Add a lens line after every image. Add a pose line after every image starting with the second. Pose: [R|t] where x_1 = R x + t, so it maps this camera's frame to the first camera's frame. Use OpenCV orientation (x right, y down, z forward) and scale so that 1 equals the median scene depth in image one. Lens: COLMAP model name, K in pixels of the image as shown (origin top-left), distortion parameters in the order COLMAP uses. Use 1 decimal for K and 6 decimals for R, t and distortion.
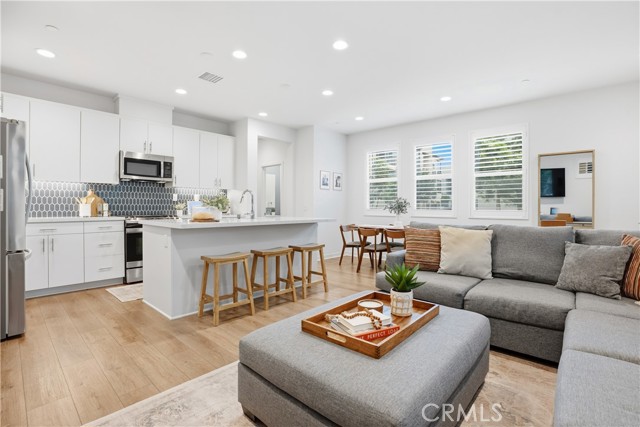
lens RADIAL K [[299.9, 0, 322.4], [0, 299.9, 206.4], [0, 0, 1]] dist [-0.067995, 0.025106]
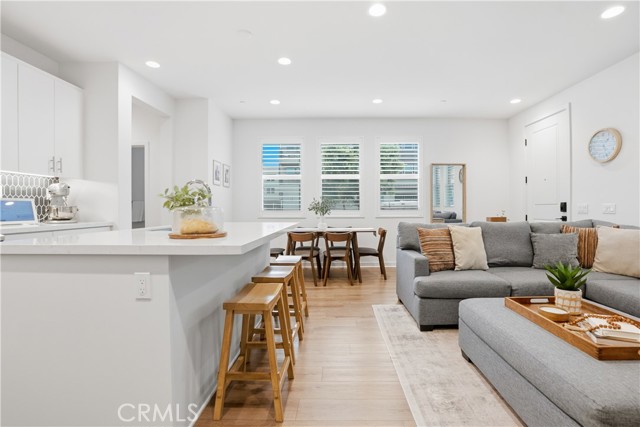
lens RADIAL K [[307.8, 0, 332.3], [0, 307.8, 209.5], [0, 0, 1]] dist [-0.068833, 0.029287]
pose [[0.752100, -0.007883, 0.659002, -0.335481], [0.003255, 0.999961, 0.008247, 0.000375], [-0.659041, -0.004058, 0.752096, 0.257477]]
